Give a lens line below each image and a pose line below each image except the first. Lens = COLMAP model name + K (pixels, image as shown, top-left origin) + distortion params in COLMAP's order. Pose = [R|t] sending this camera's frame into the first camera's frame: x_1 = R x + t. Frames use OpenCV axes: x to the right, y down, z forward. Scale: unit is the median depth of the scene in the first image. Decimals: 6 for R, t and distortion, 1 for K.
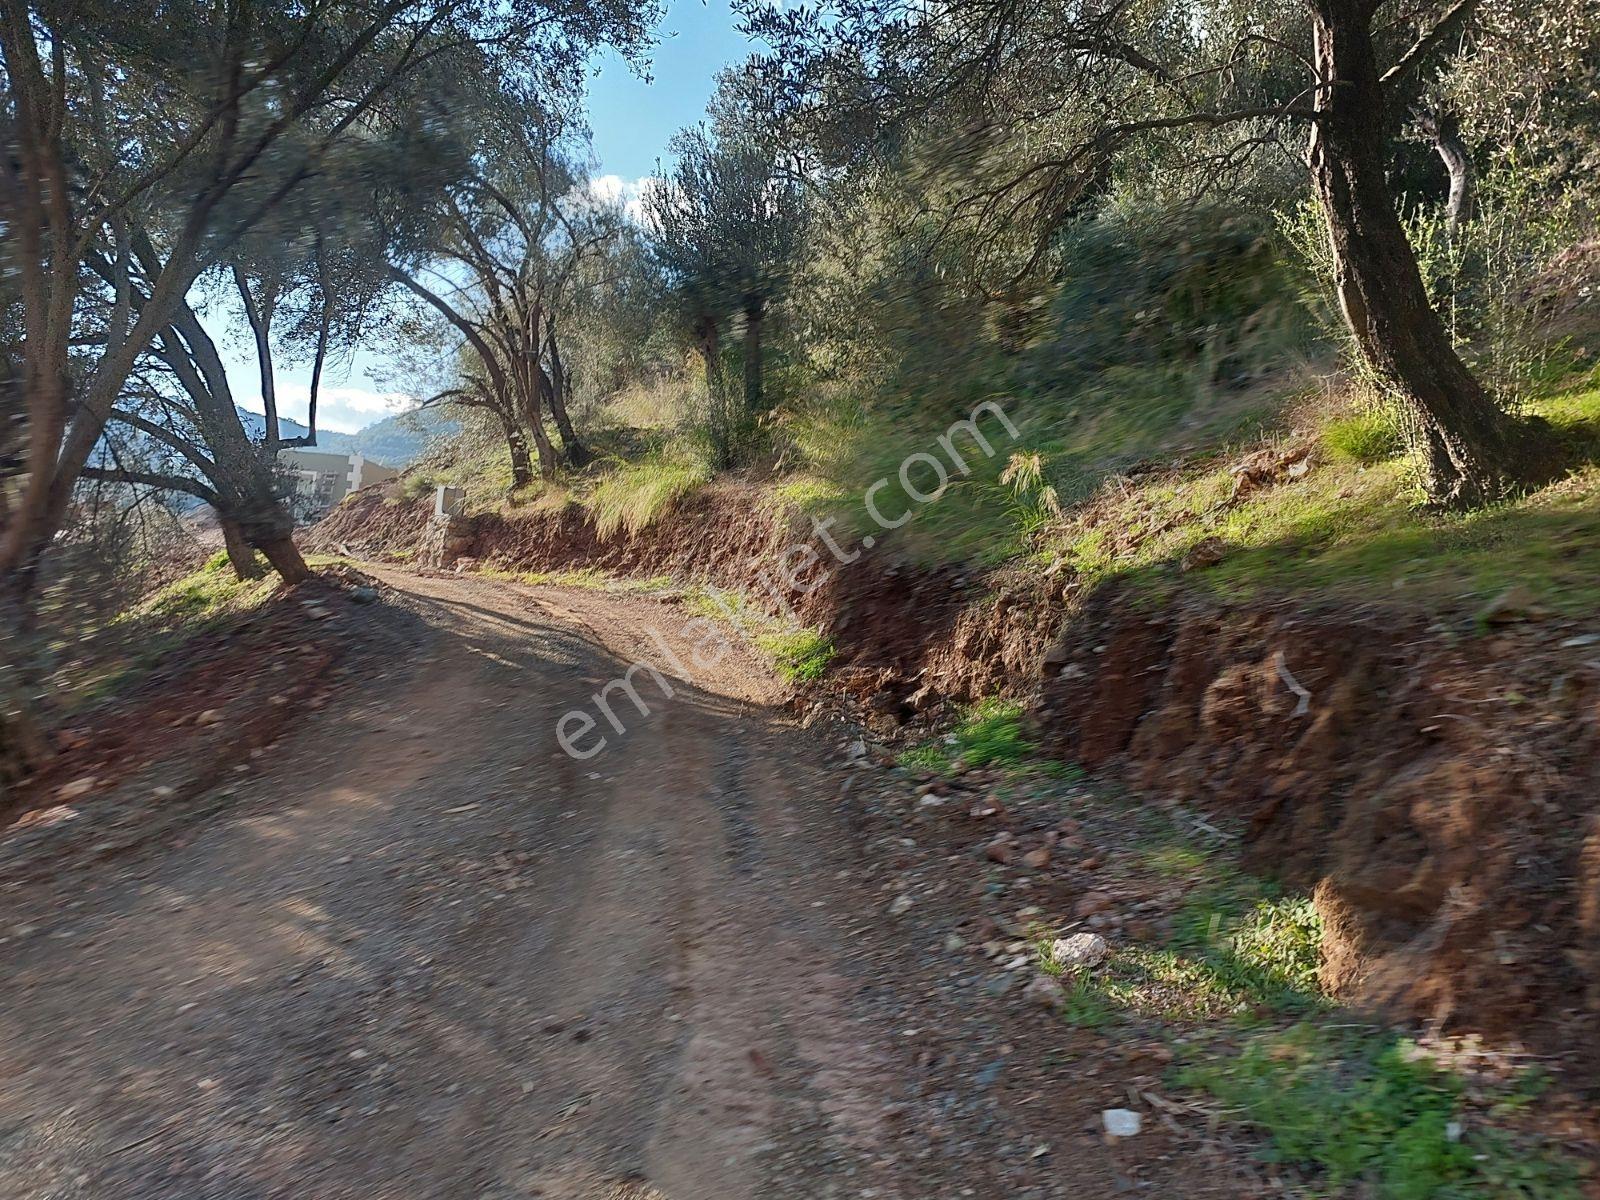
lens RADIAL K [[1113.9, 0, 815.4], [0, 1113.9, 608.2], [0, 0, 1]] dist [0.052442, -0.027096]
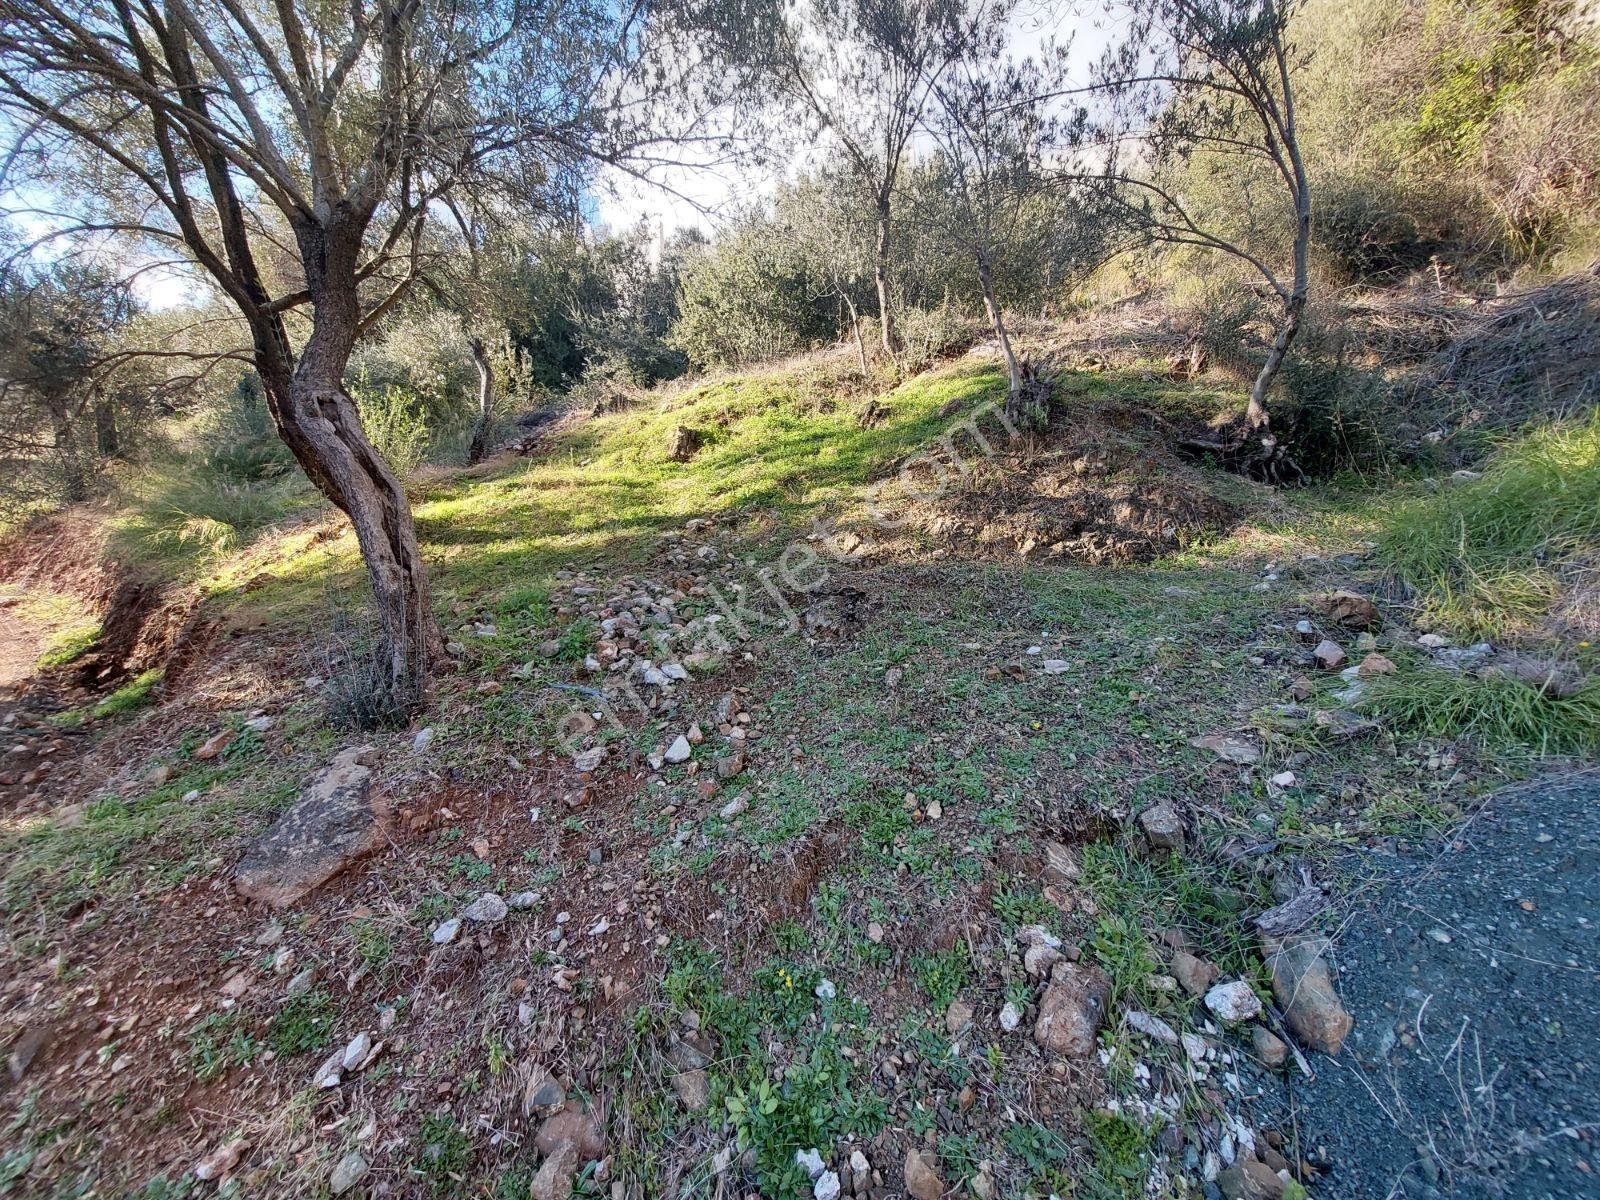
lens RADIAL K [[639.9, 0, 797.7], [0, 639.9, 595.0], [0, 0, 1]] dist [-0.023391, 0.003228]
pose [[0.804706, -0.070682, 0.589451, 0.197378], [0.042036, 0.997179, 0.062187, -0.024625], [-0.592184, -0.025264, 0.805407, -0.160887]]
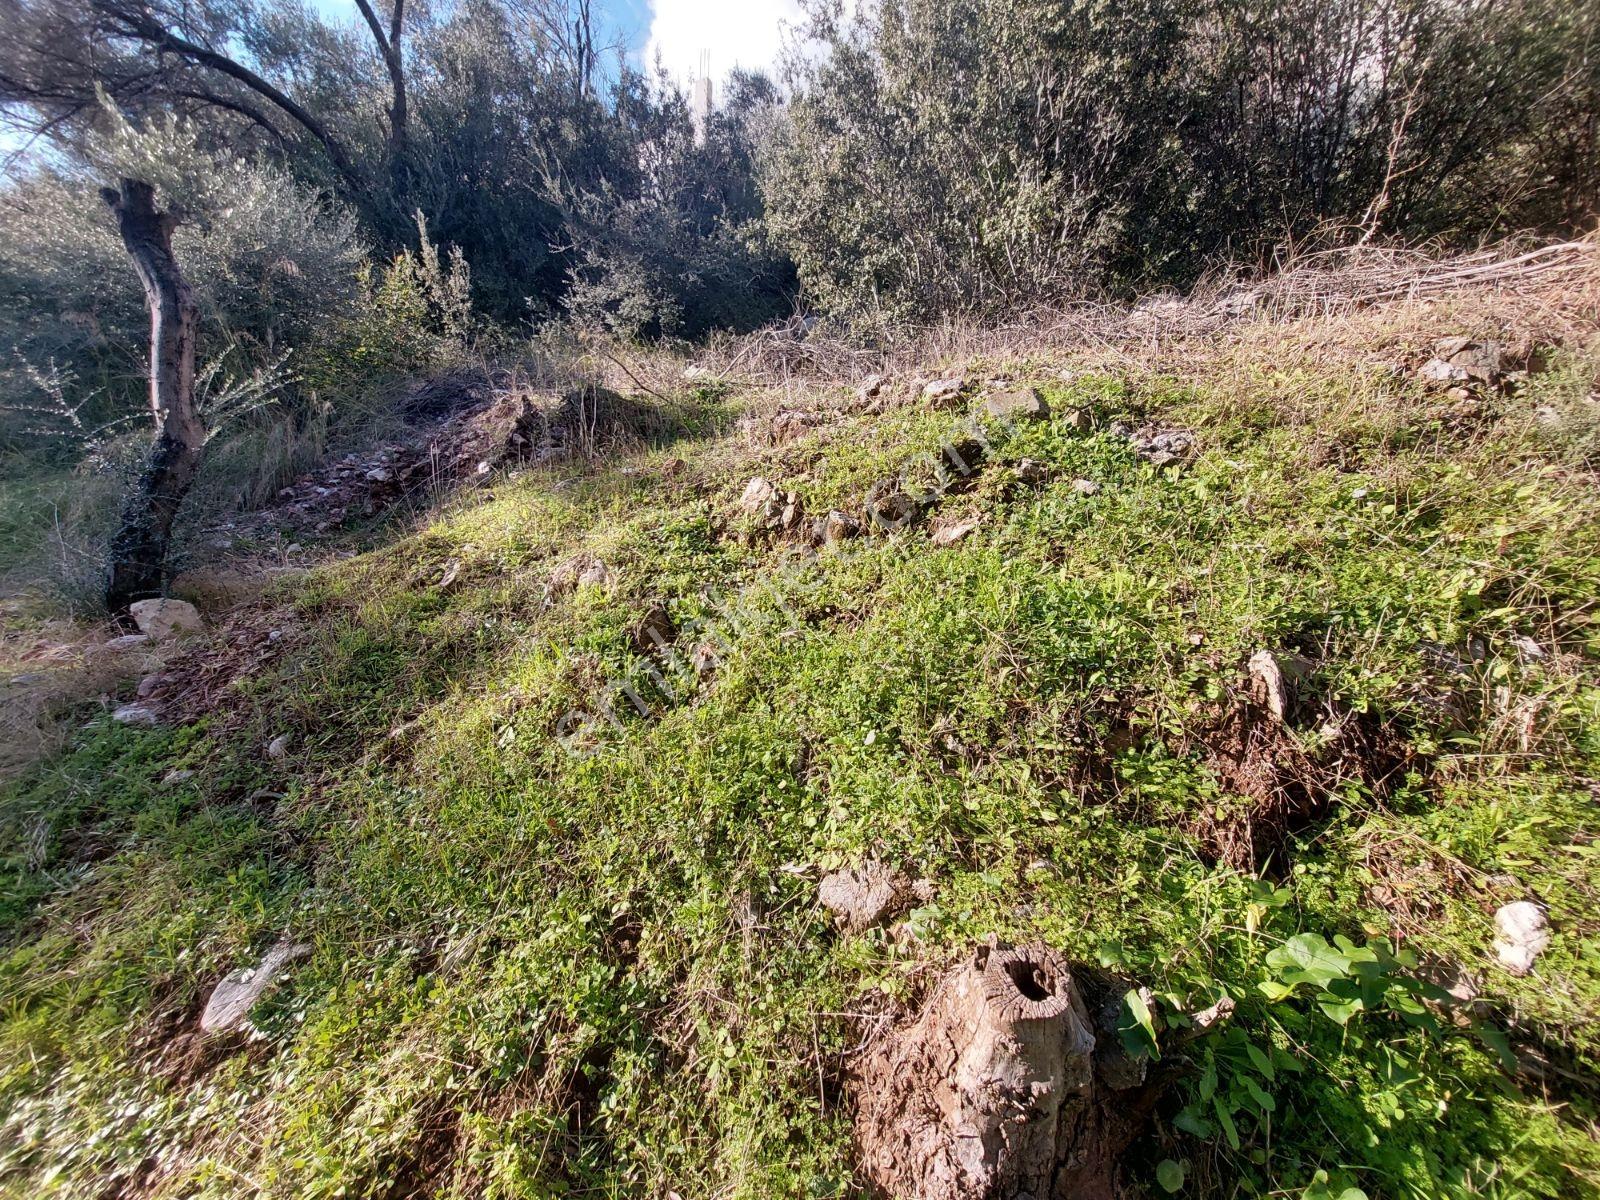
lens RADIAL K [[639.9, 0, 807.8], [0, 639.9, 577.0], [0, 0, 1]] dist [-0.023391, 0.003228]
pose [[0.821626, -0.073740, 0.565238, 0.403311], [-0.005482, 0.990530, 0.137190, -0.176768], [-0.570001, -0.115817, 0.813440, 0.303897]]
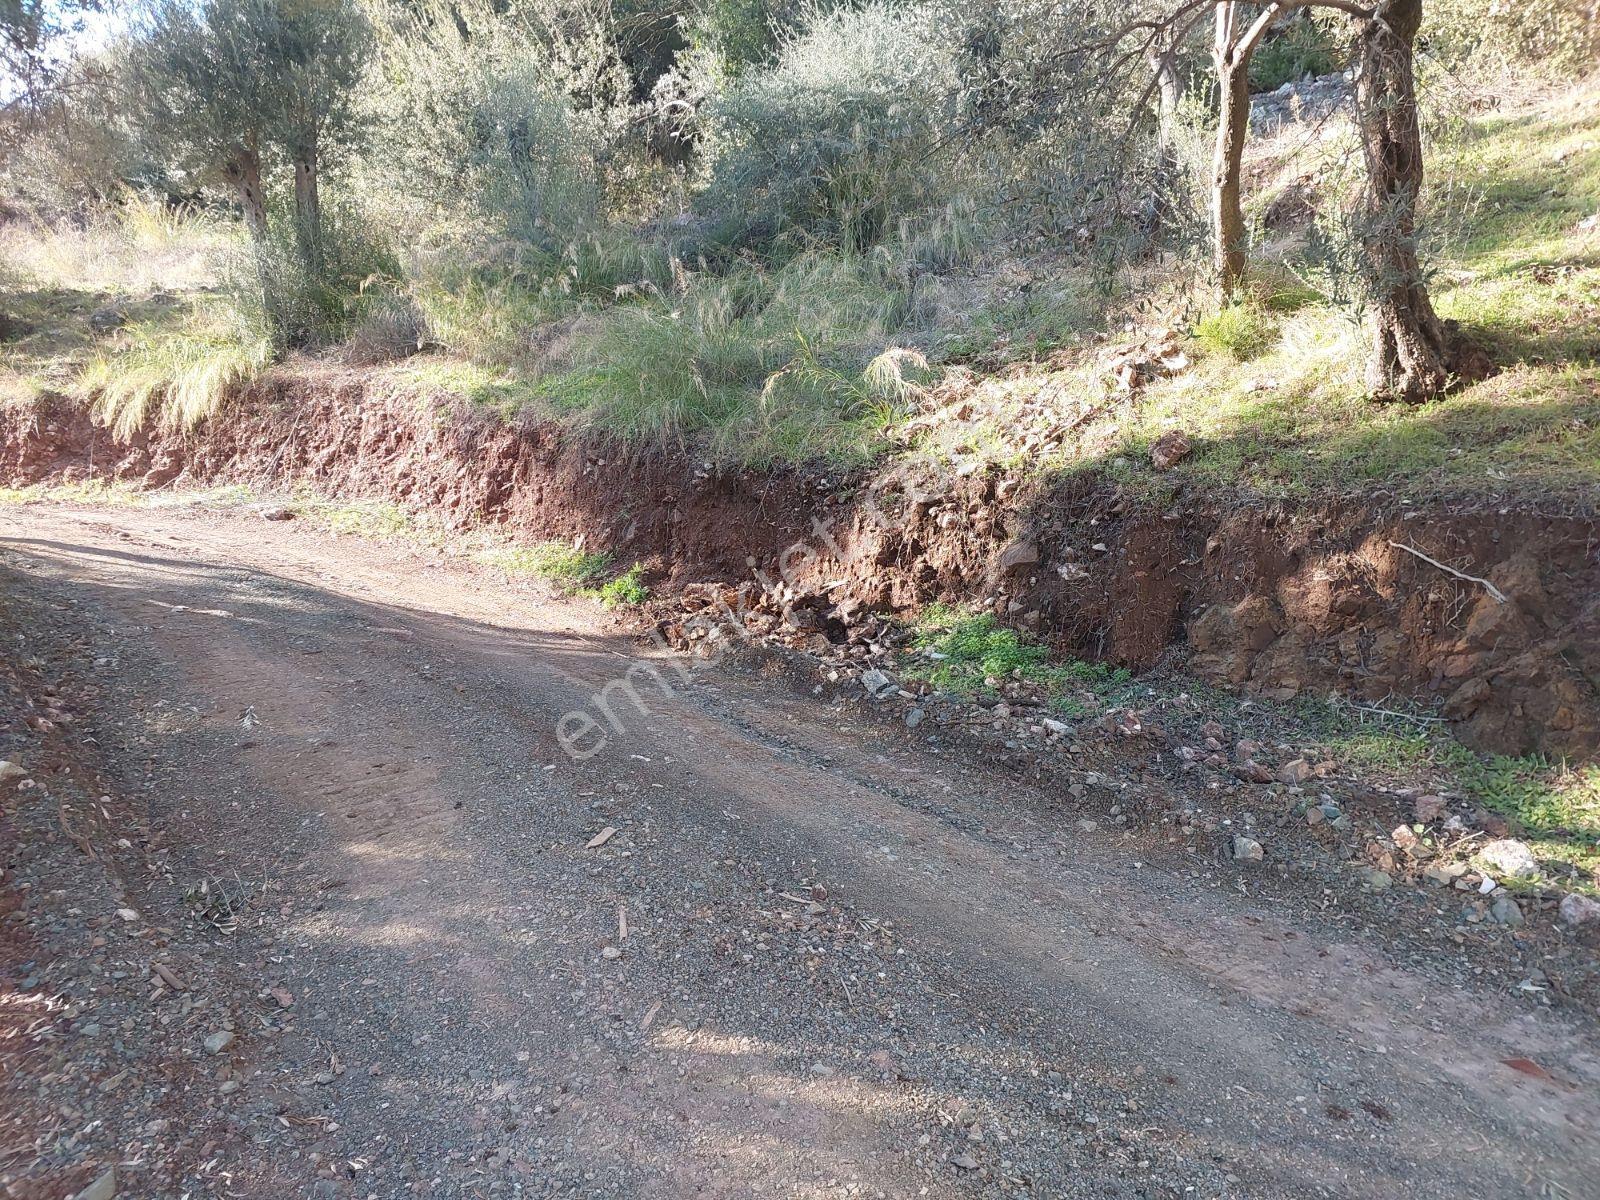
lens RADIAL K [[1078.6, 0, 785.4], [0, 1078.6, 613.8], [0, 0, 1]] dist [0.049900, -0.041299]
pose [[0.866655, -0.110268, 0.486569, -0.206040], [0.052768, 0.990059, 0.130383, -0.020215], [-0.496109, -0.087322, 0.863858, 0.131589]]
